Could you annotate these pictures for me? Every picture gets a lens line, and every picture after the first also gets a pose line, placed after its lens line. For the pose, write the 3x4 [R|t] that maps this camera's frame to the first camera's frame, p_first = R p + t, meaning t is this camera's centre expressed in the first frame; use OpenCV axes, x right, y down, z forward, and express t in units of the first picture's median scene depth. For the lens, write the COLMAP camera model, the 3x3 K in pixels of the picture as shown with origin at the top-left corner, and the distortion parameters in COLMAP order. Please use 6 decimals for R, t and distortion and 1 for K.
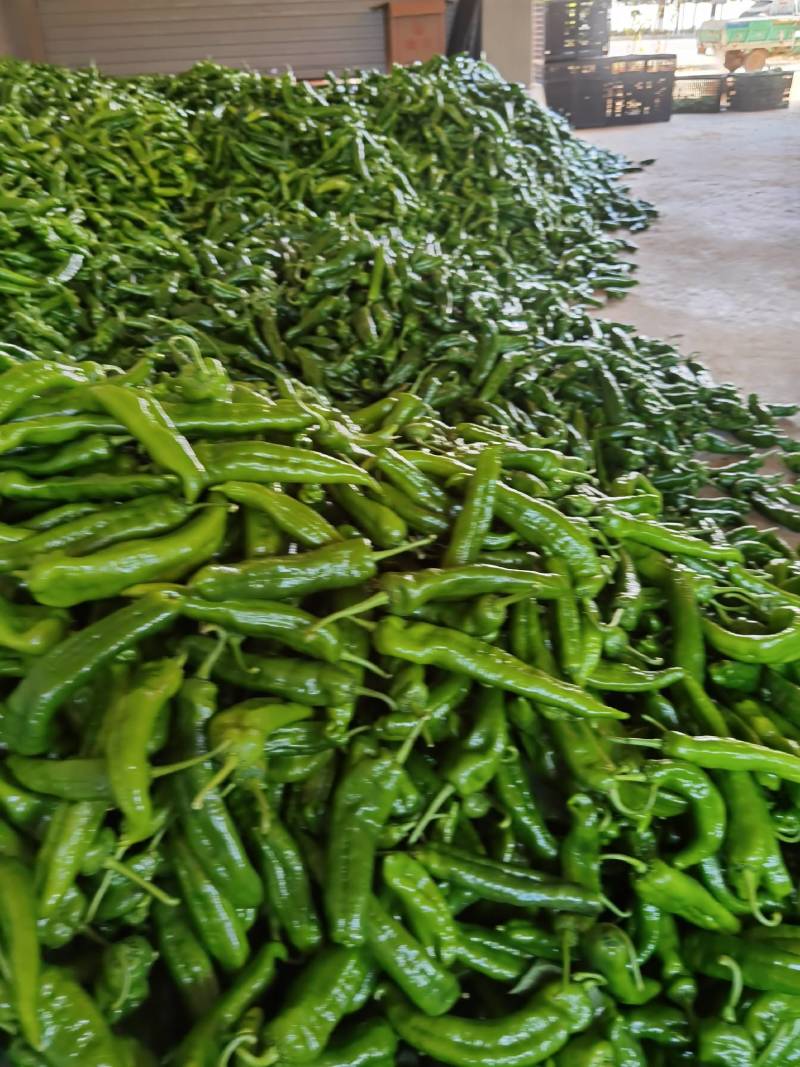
lens RADIAL K [[758.7, 0, 400.0], [0, 758.7, 533.5], [0, 0, 1]] dist [-0.007767, -0.017012]
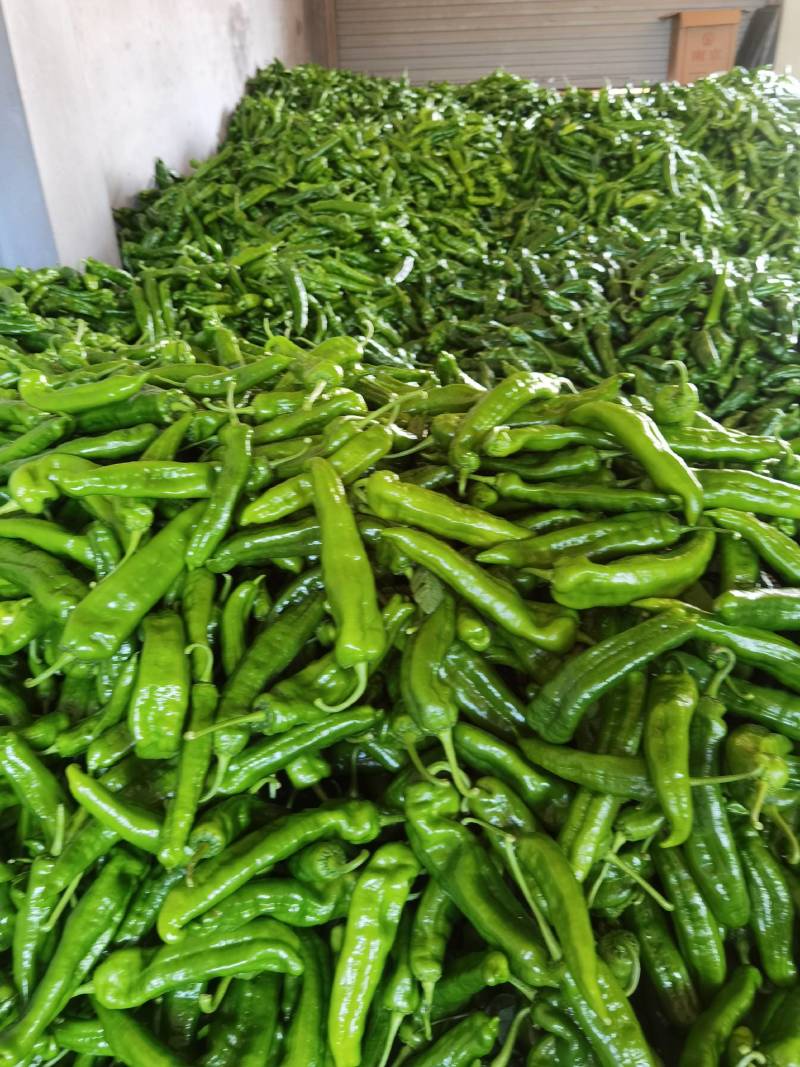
lens RADIAL K [[764.3, 0, 397.1], [0, 764.3, 521.6], [0, 0, 1]] dist [0.002958, -0.029061]
pose [[0.966592, 0.130526, -0.220597, -0.129055], [-0.134648, 0.990887, -0.003688, 0.003918], [0.218105, 0.033267, 0.975358, -0.032538]]
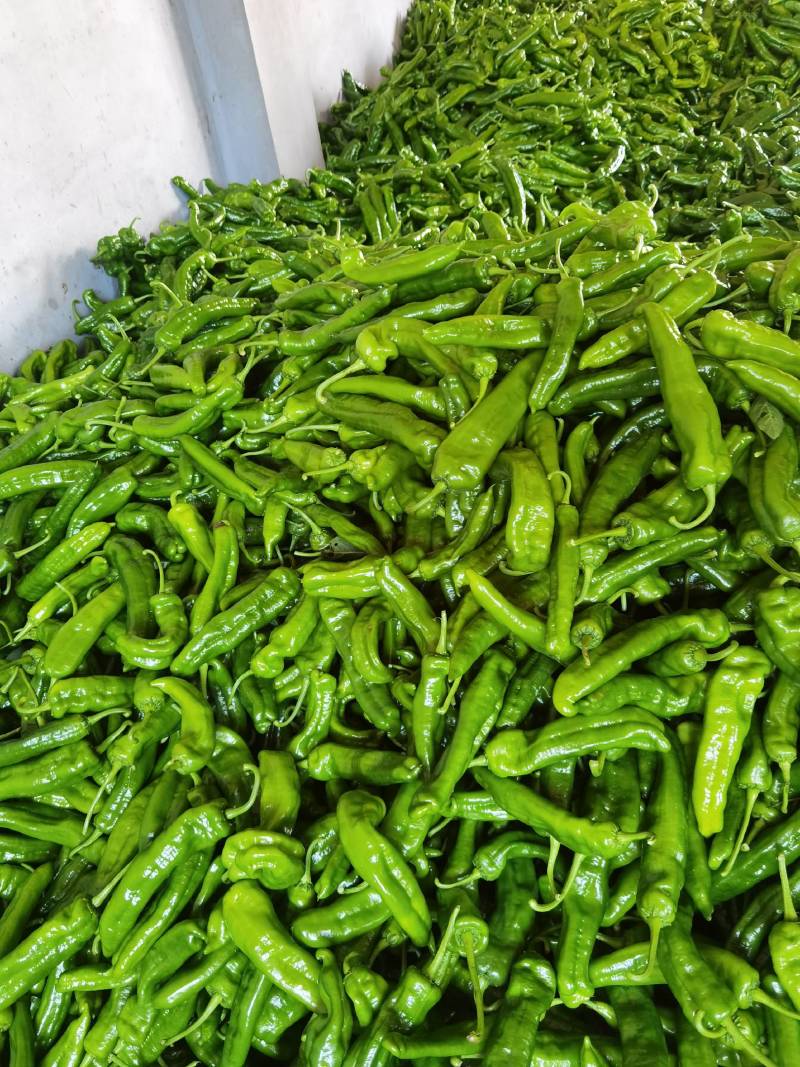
lens RADIAL K [[768.9, 0, 431.8], [0, 768.9, 529.9], [0, 0, 1]] dist [0.004791, -0.025087]
pose [[0.931590, 0.136790, -0.336792, -0.197770], [-0.107328, 0.988697, 0.104687, 0.055919], [0.347305, -0.061378, 0.935741, -0.088897]]
